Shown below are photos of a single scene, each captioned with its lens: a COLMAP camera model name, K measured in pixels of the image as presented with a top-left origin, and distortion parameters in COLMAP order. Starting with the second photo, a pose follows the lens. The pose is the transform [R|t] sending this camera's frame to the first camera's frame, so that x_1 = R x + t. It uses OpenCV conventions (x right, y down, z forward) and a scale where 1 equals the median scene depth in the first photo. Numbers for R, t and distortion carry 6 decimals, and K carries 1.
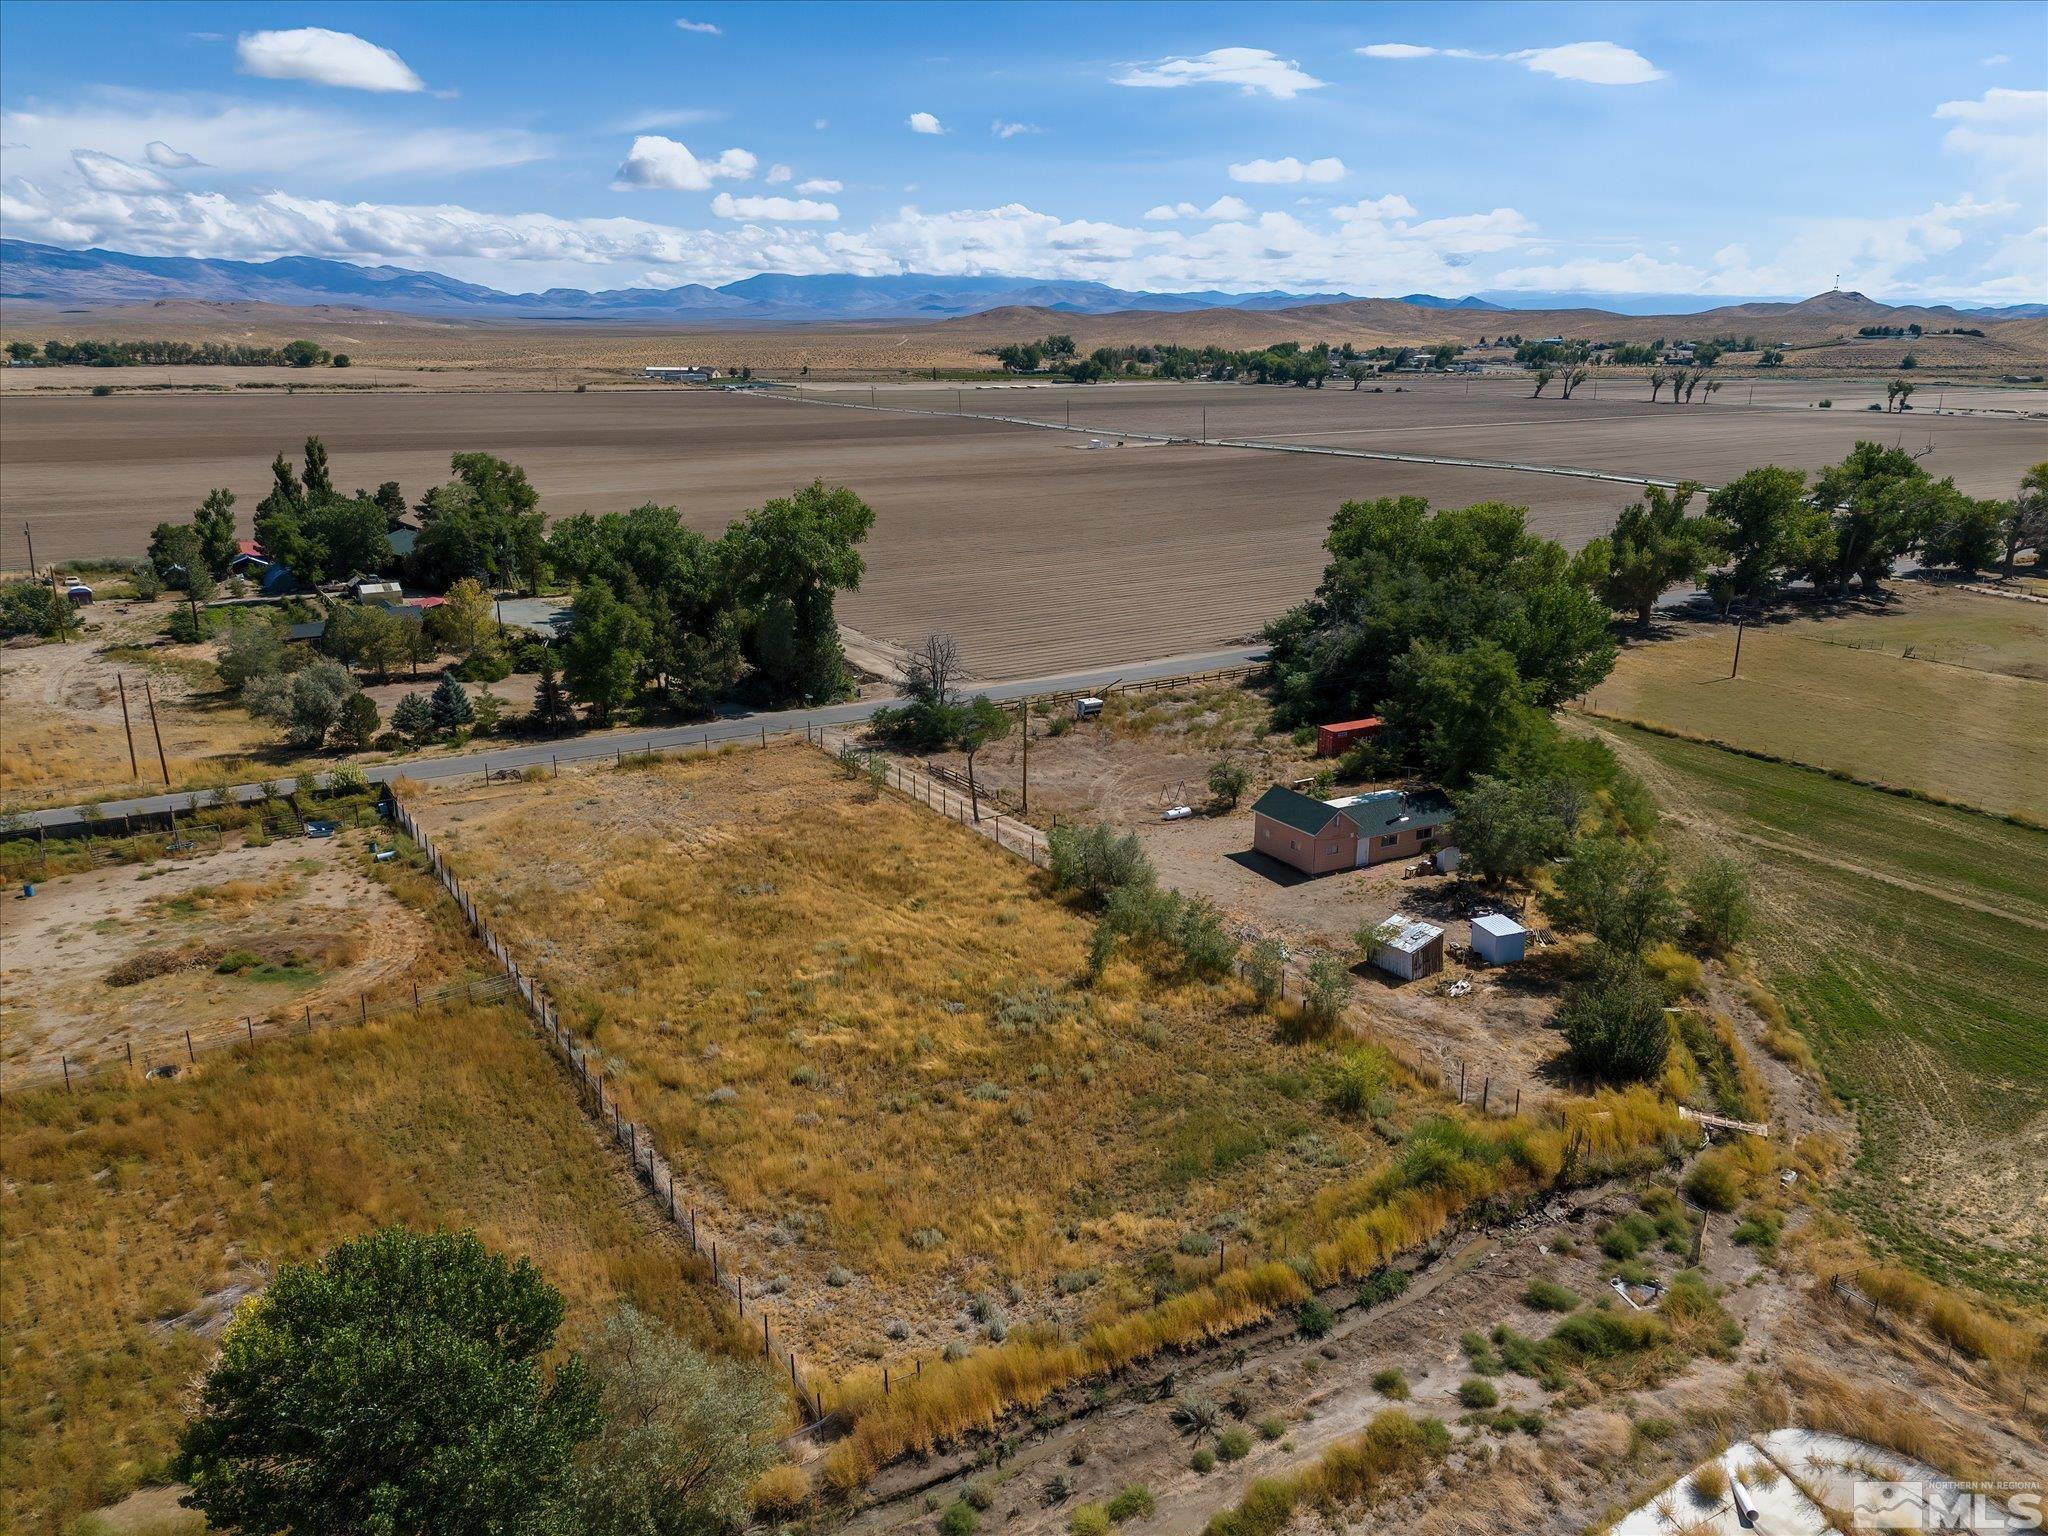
lens RADIAL K [[1505.3, 0, 1032.5], [0, 1505.3, 778.7], [0, 0, 1]] dist [0.079237, -0.074791]
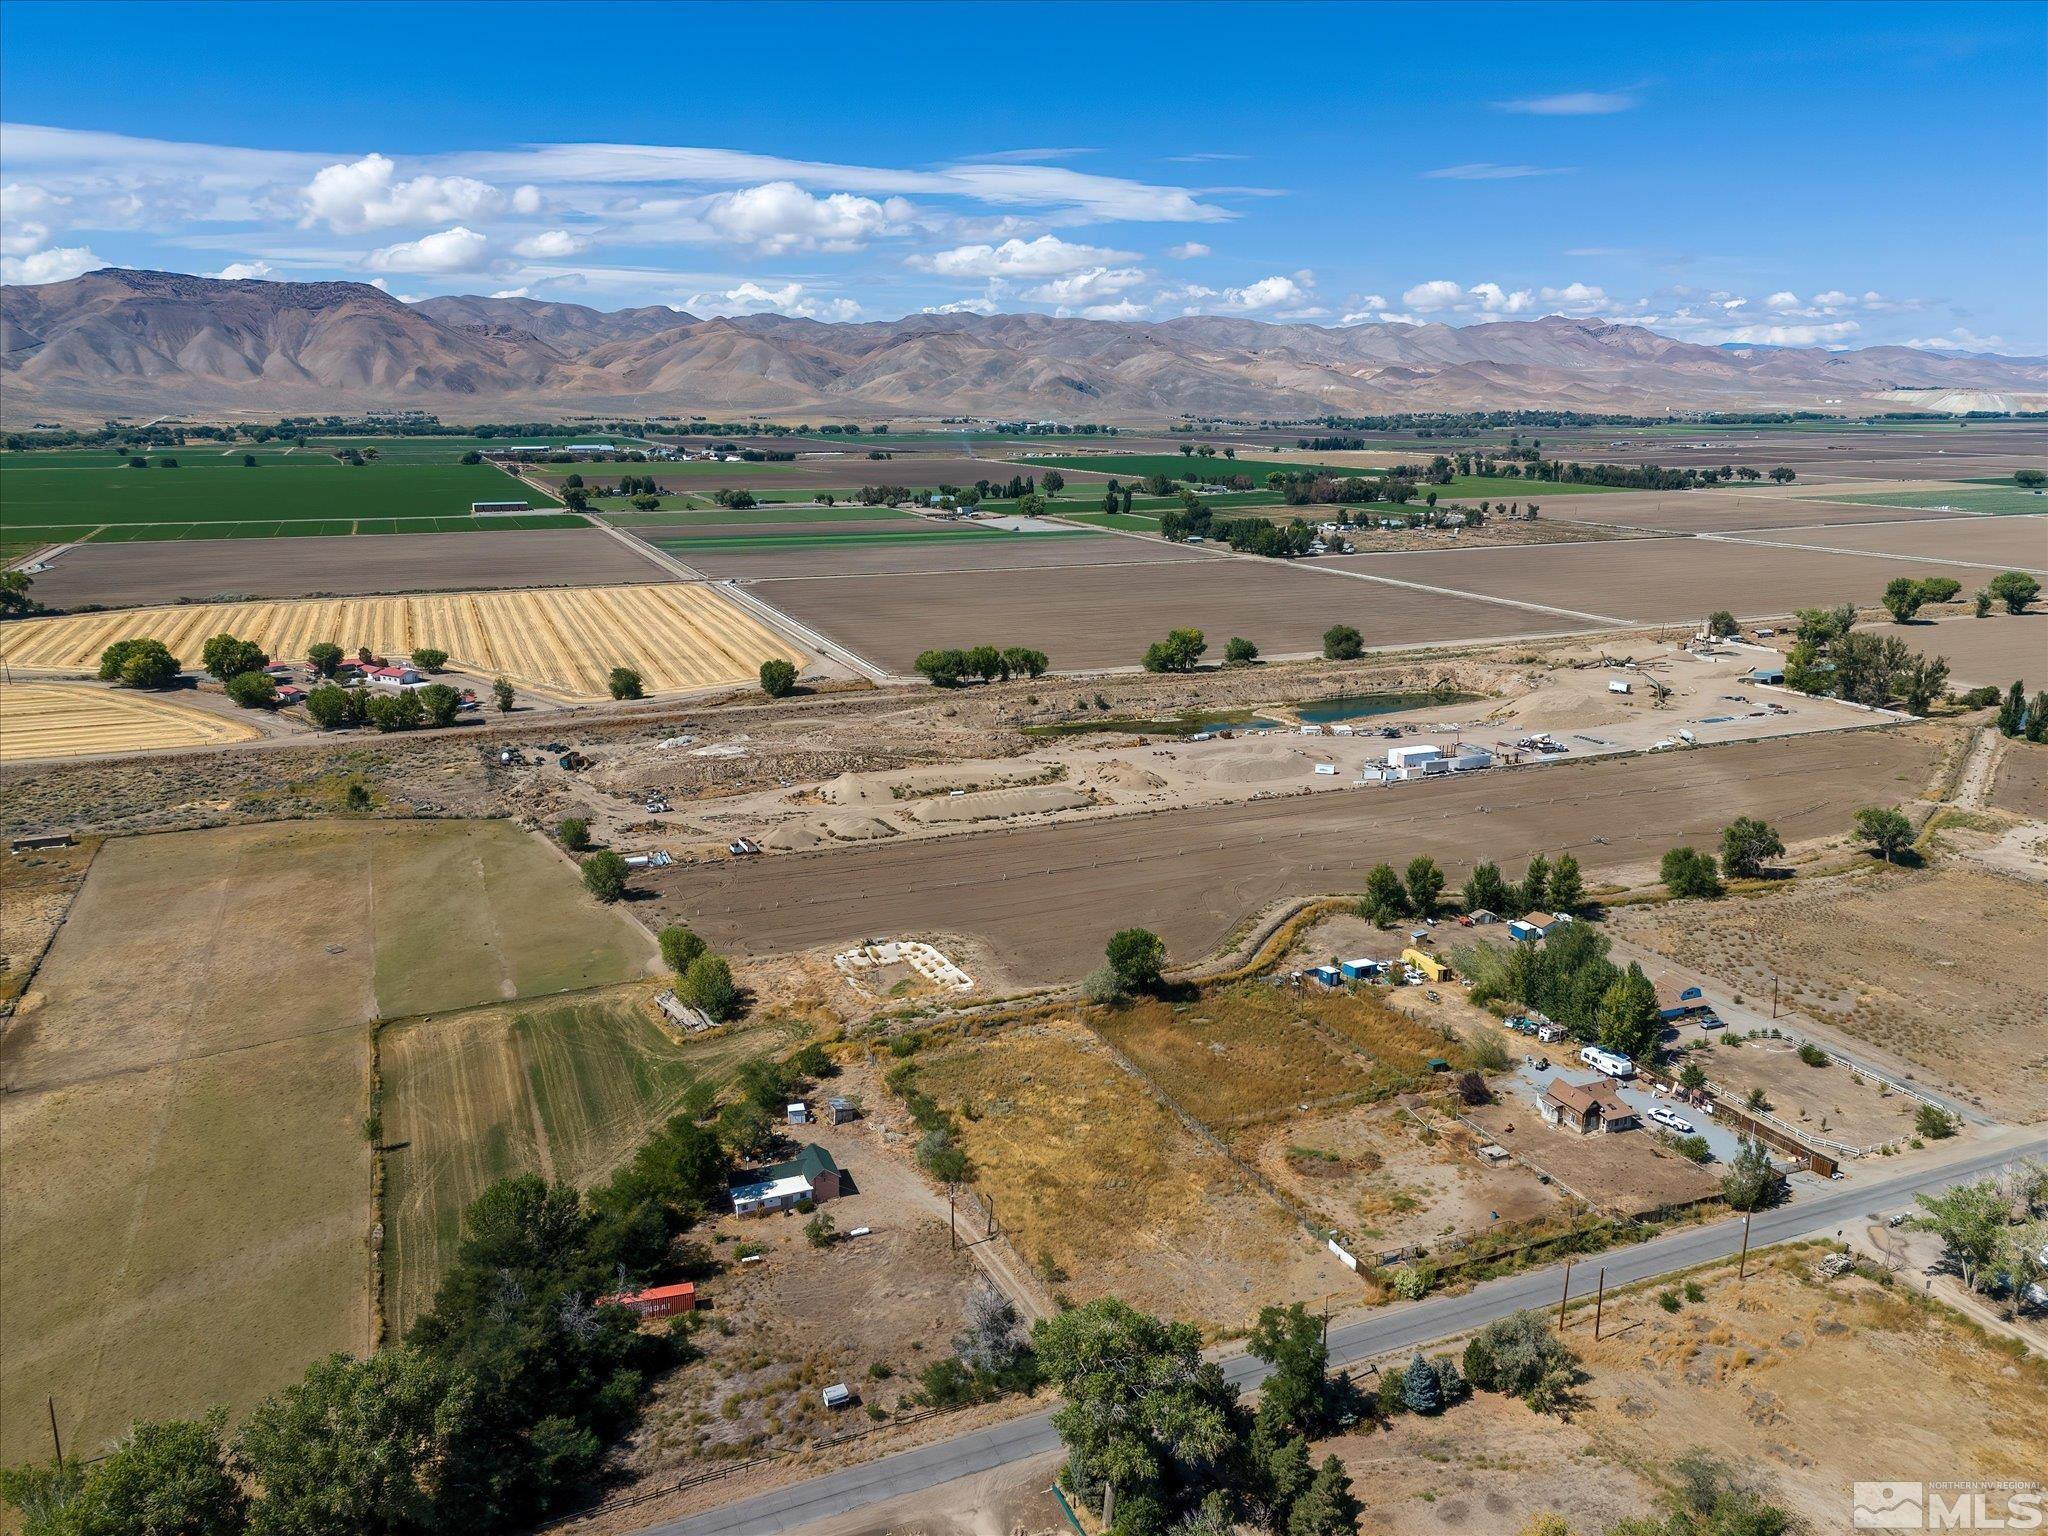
lens RADIAL K [[1505.3, 0, 1032.5], [0, 1505.3, 778.7], [0, 0, 1]] dist [0.079237, -0.074791]
pose [[-0.989366, -0.041070, 0.139529, -0.339259], [0.036273, 0.859323, 0.510145, -1.418661], [-0.140853, 0.509781, -0.848695, 2.482919]]
